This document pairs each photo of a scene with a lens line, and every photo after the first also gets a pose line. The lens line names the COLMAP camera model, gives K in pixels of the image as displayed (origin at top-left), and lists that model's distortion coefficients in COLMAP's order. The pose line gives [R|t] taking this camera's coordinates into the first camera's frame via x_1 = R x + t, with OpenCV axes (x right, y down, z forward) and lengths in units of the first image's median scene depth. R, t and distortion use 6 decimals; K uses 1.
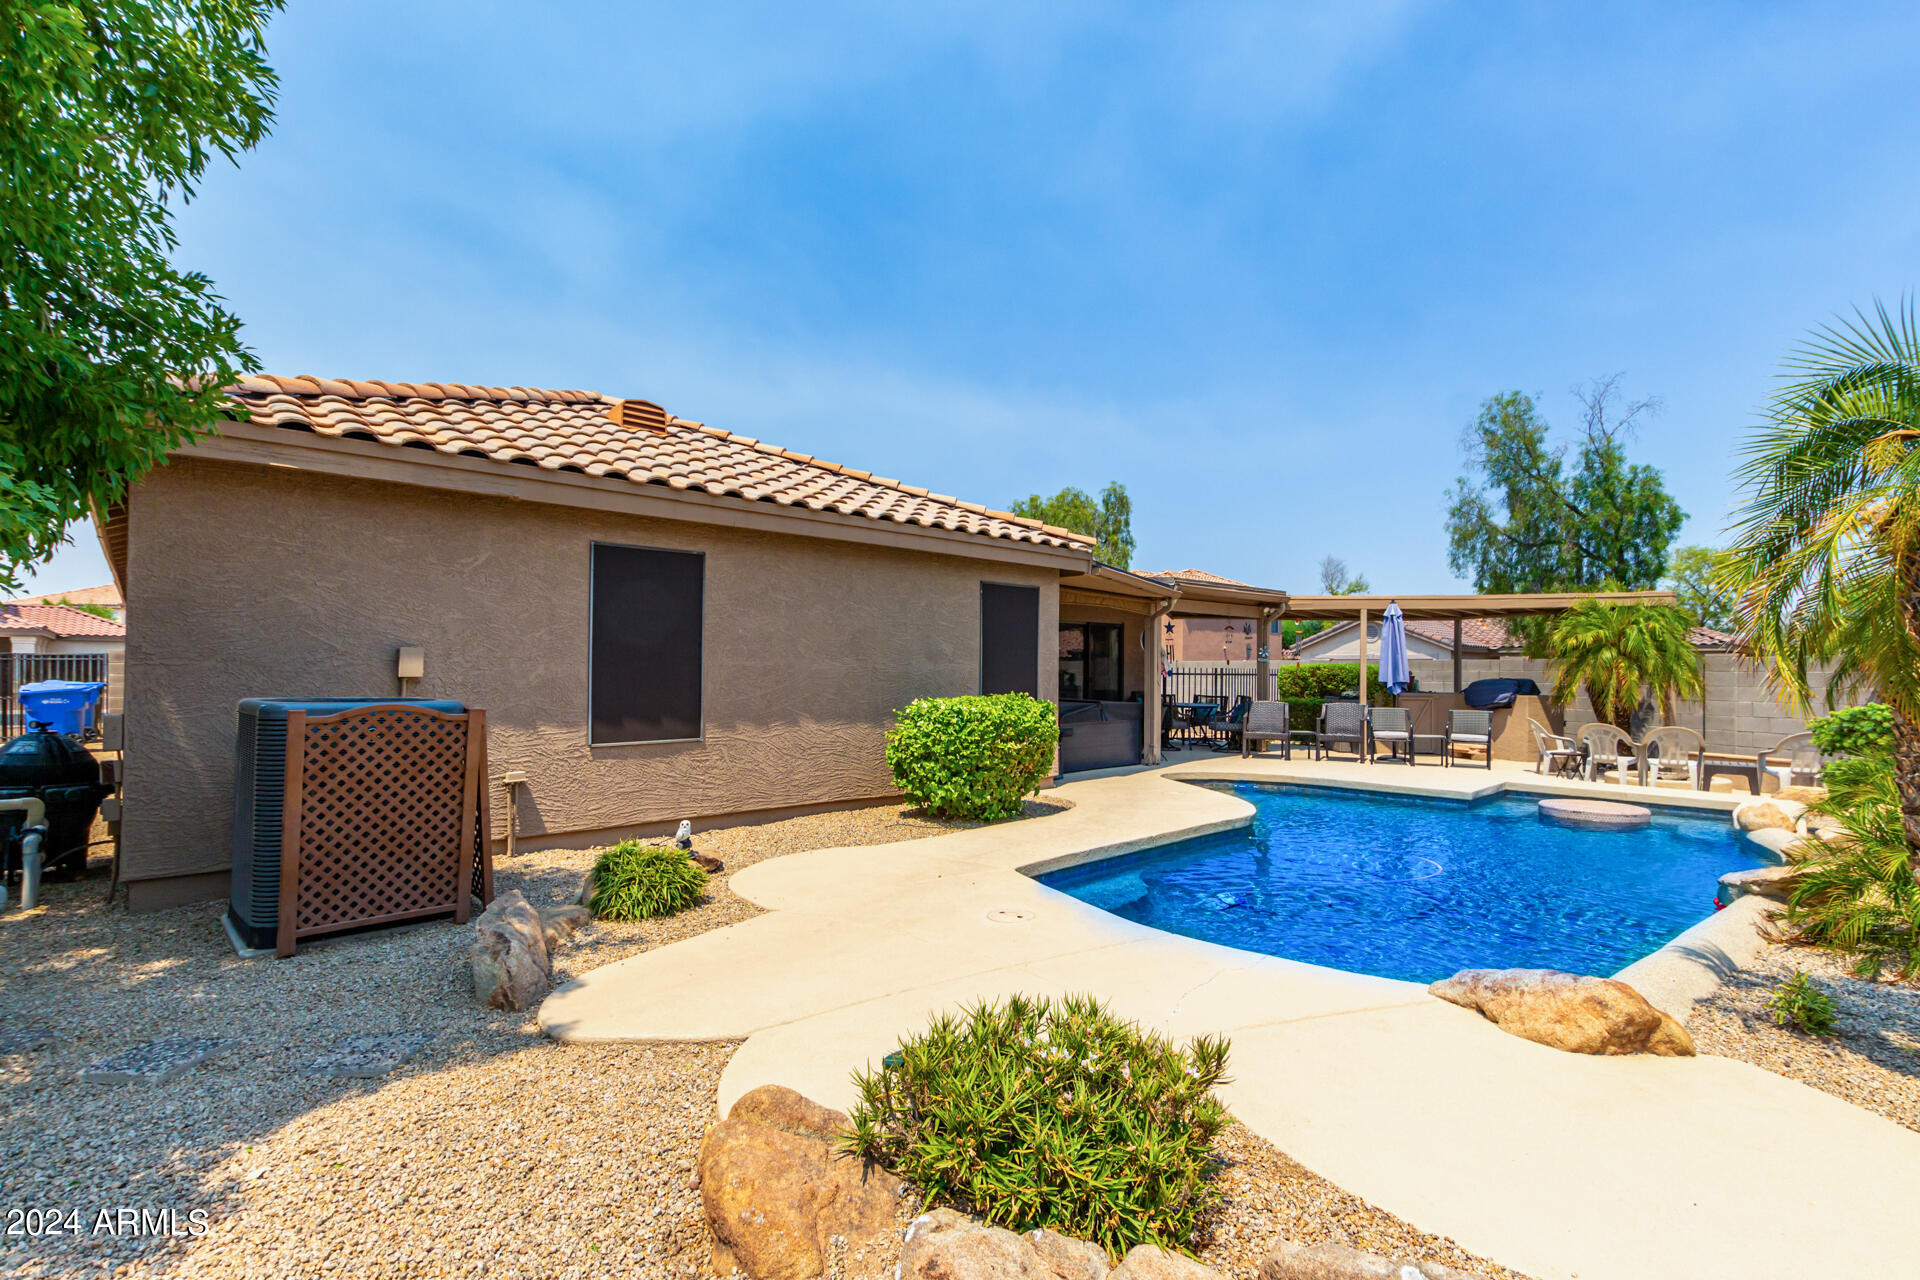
lens RADIAL K [[879.8, 0, 961.9], [0, 879.8, 650.3], [0, 0, 1]] dist [0.005911, -0.000323]
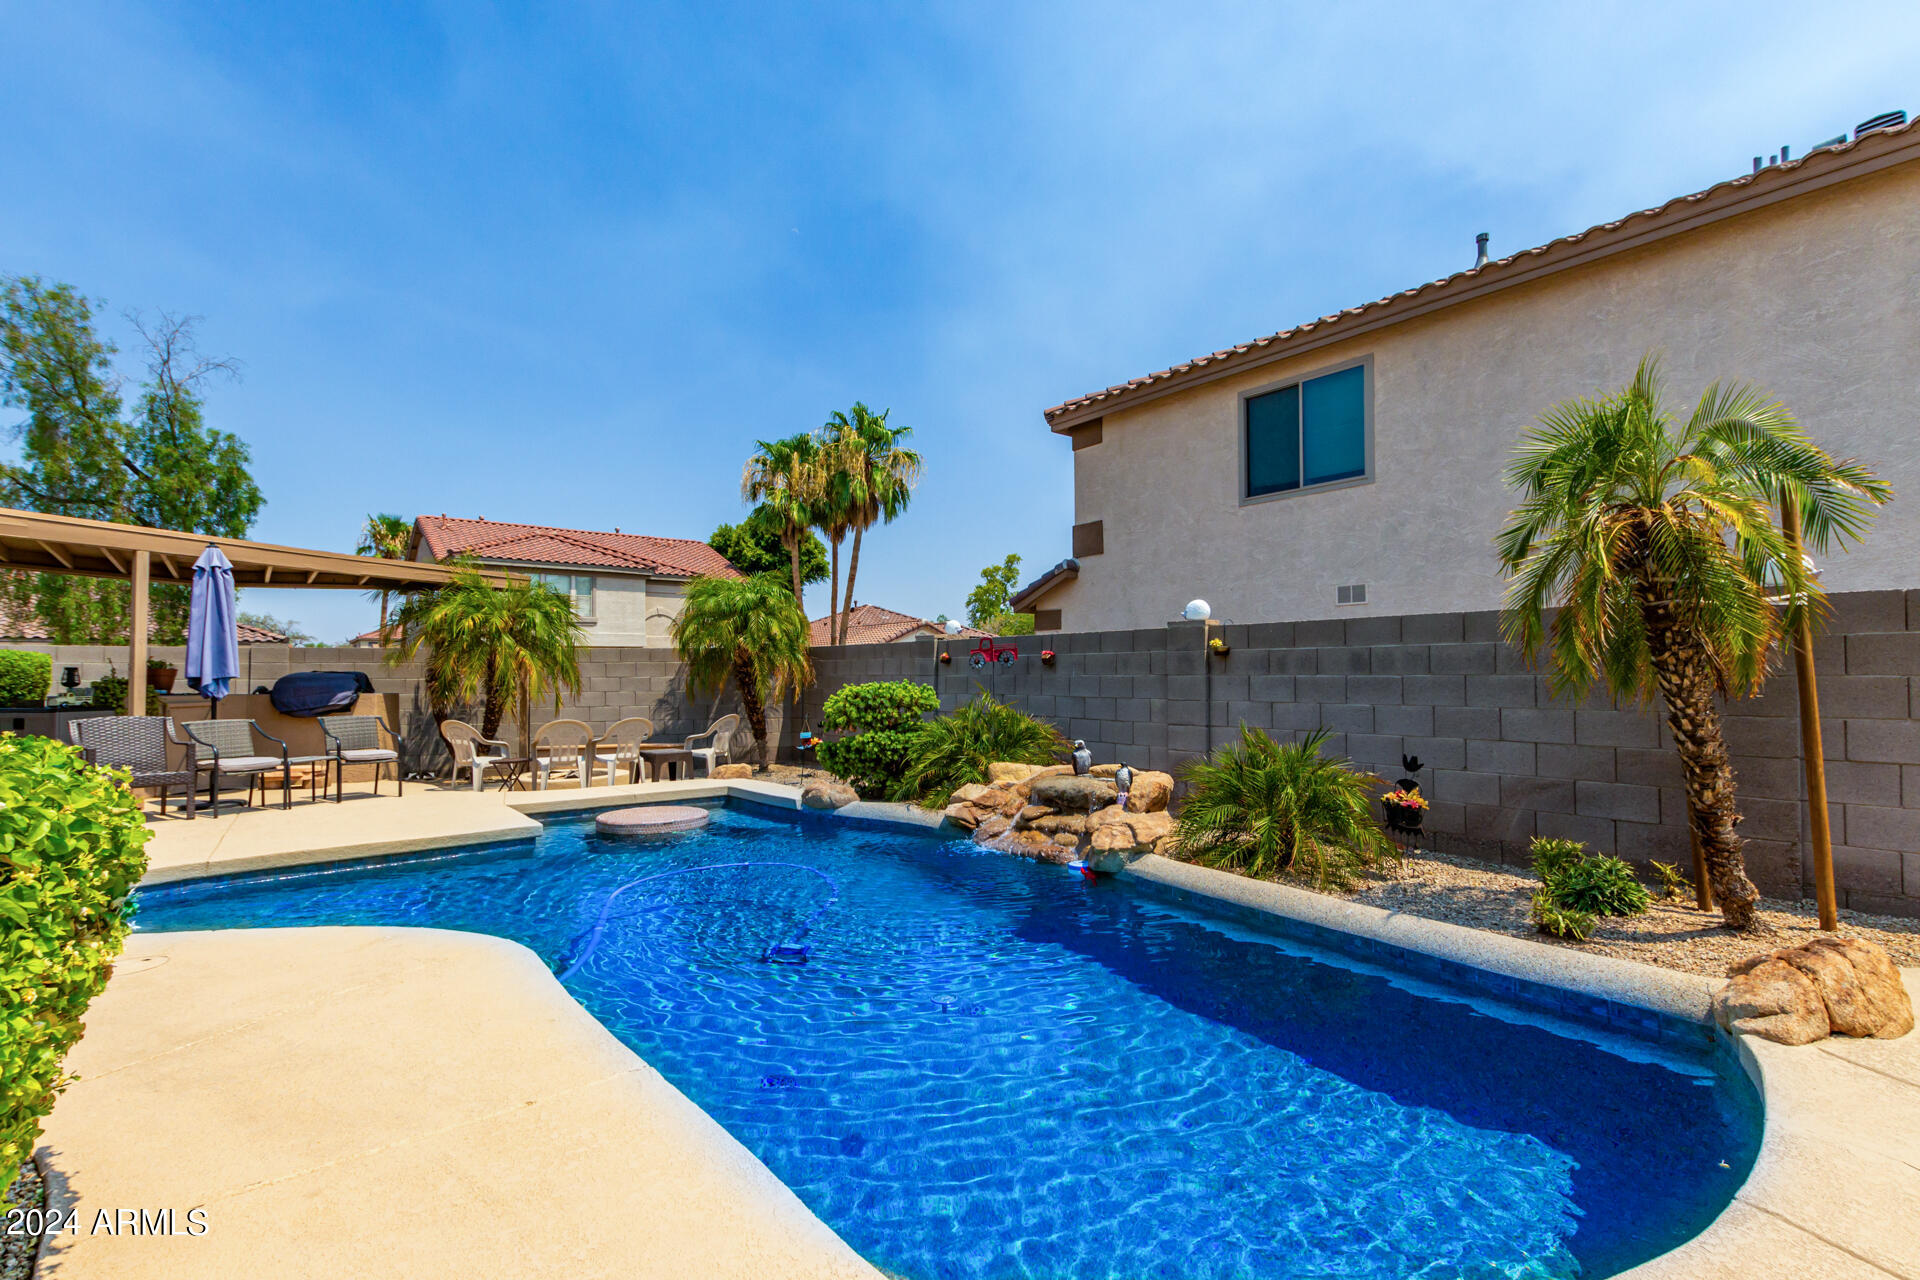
lens RADIAL K [[879.8, 0, 961.9], [0, 879.8, 650.3], [0, 0, 1]] dist [0.005911, -0.000323]
pose [[0.076822, 0.020704, 0.996830, -0.078319], [-0.016850, 0.999669, -0.019464, 0.020948], [-0.996902, -0.015302, 0.077145, 0.450194]]
